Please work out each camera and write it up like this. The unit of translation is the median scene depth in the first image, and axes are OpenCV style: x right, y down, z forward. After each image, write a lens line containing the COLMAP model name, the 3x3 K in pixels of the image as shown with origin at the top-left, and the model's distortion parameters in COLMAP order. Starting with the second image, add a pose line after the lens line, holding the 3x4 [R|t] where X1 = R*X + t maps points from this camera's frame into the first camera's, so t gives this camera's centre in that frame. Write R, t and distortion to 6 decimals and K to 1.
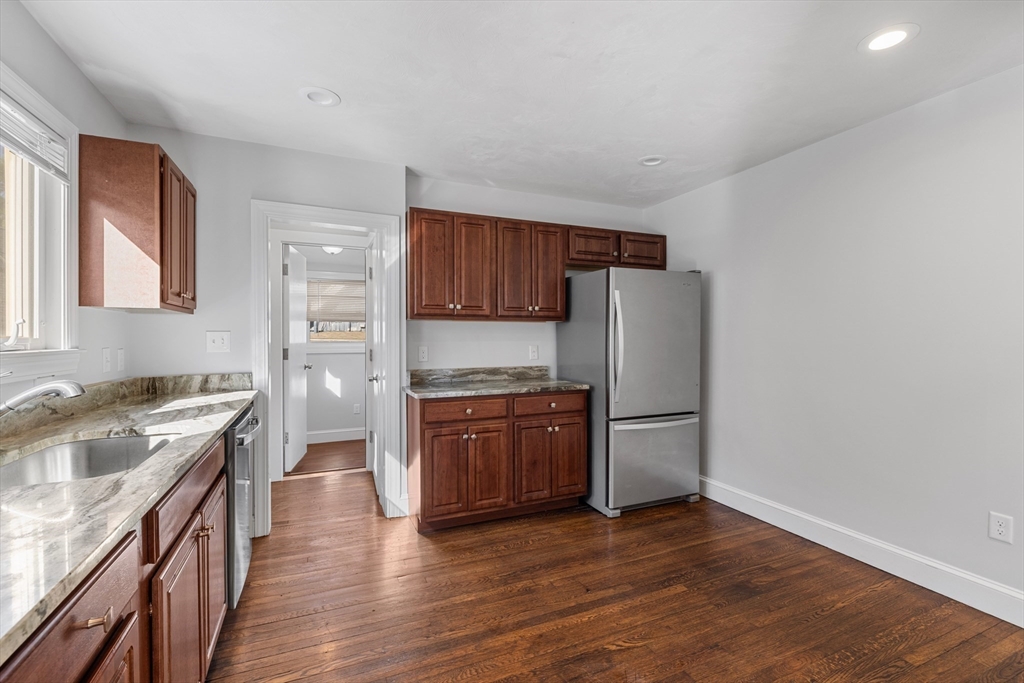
lens RADIAL K [[447.6, 0, 503.6], [0, 447.6, 336.4], [0, 0, 1]] dist [0.004000, 0.000535]
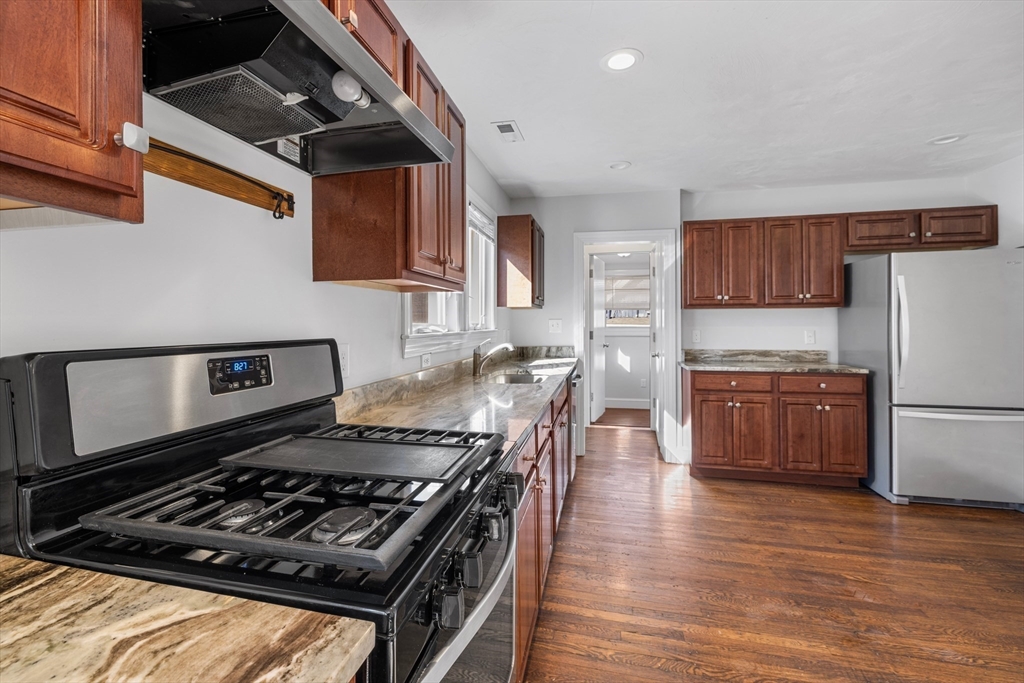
lens RADIAL K [[447.6, 0, 510.8], [0, 447.6, 322.9], [0, 0, 1]] dist [0.004000, 0.000535]
pose [[0.821062, -0.000498, -0.570839, 0.110686], [0.002815, 0.999991, 0.003178, -0.003454], [0.570832, -0.004216, 0.821056, -0.316905]]
